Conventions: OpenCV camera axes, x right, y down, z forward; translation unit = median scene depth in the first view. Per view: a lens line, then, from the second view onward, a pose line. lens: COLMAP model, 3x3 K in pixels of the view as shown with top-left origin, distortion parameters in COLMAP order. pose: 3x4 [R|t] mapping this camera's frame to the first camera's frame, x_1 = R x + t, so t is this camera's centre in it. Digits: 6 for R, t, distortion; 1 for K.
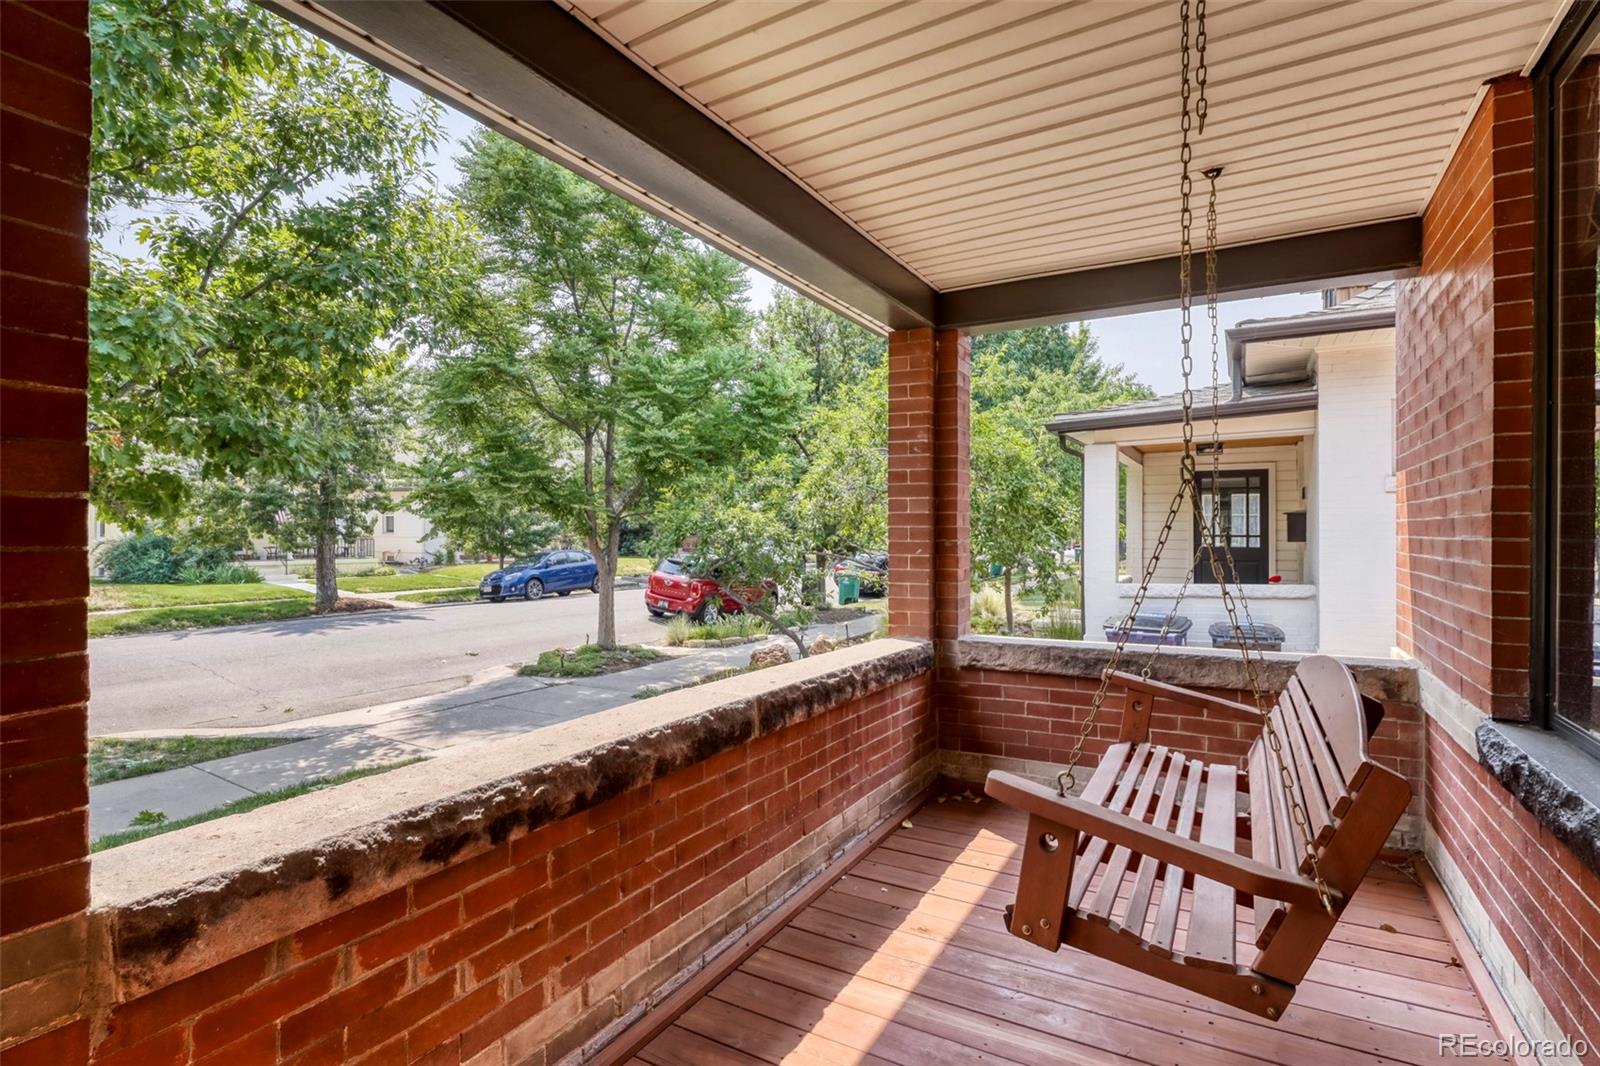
lens RADIAL K [[763.9, 0, 800.1], [0, 763.9, 532.3], [0, 0, 1]] dist [-0.029505, 0.006157]
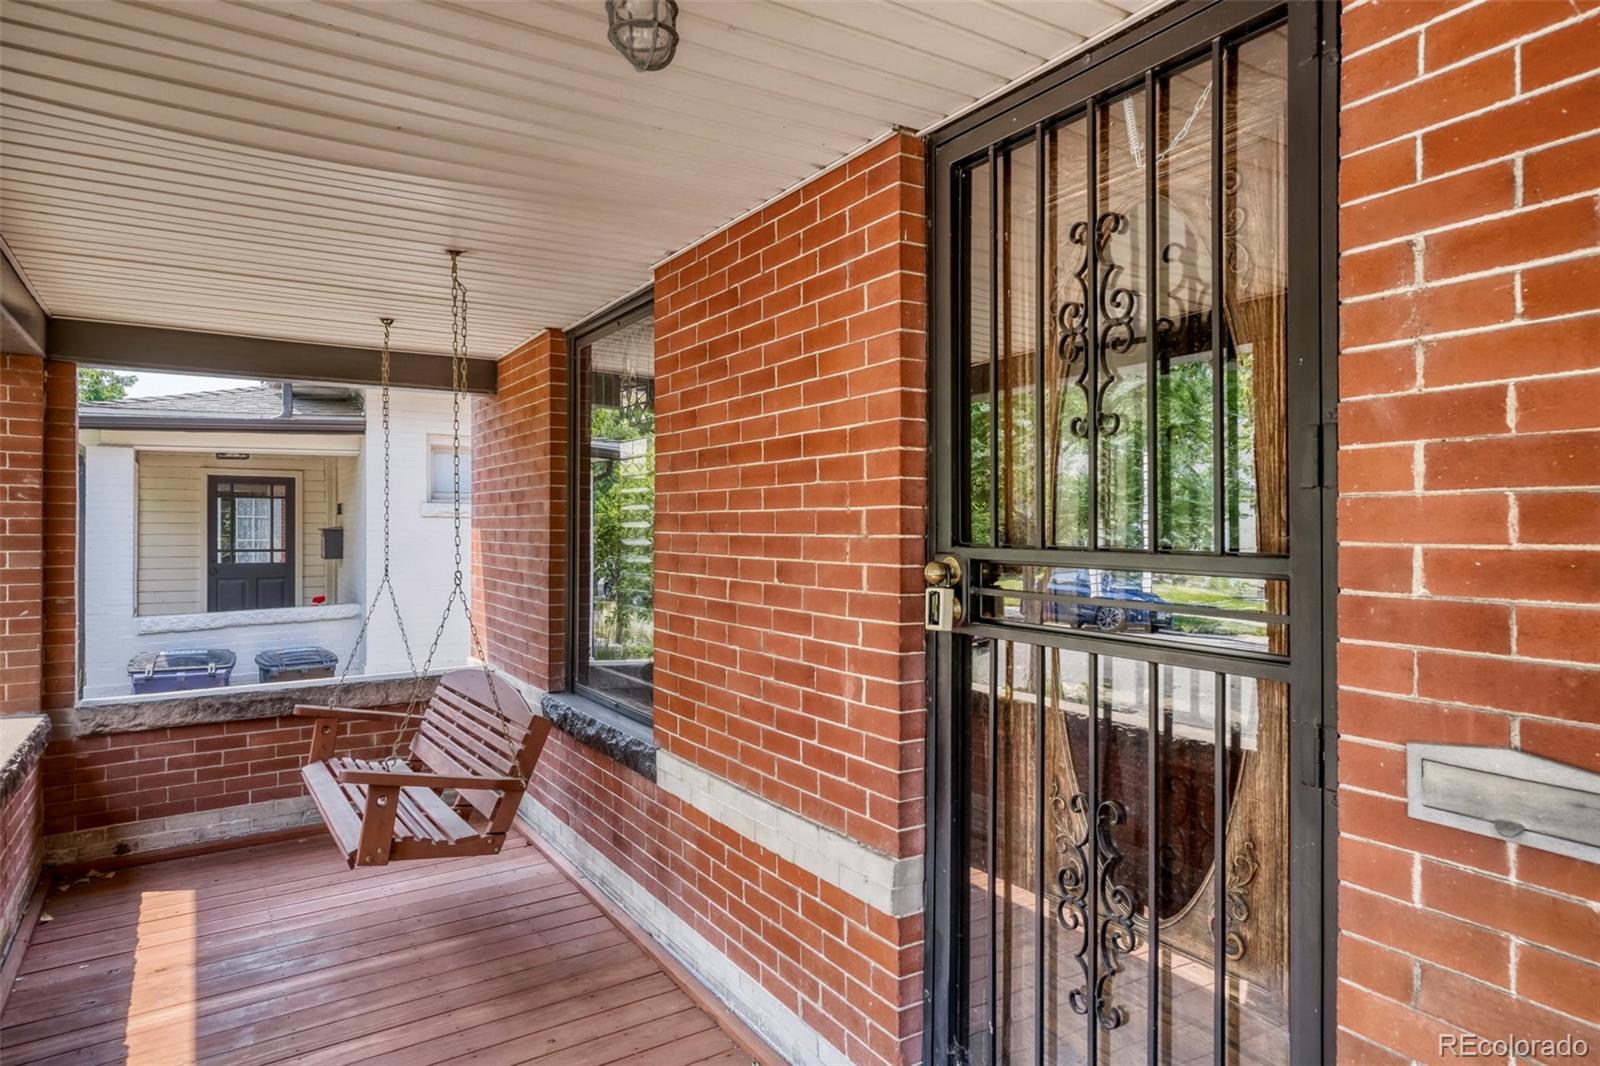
lens RADIAL K [[955.2, 0, 806.6], [0, 955.2, 528.8], [0, 0, 1]] dist [0.009071, 0.000995]
pose [[0.463298, -0.002186, 0.886200, -0.455079], [0.001988, 0.999997, 0.001428, -0.079513], [-0.886201, 0.001100, 0.463301, -0.334381]]
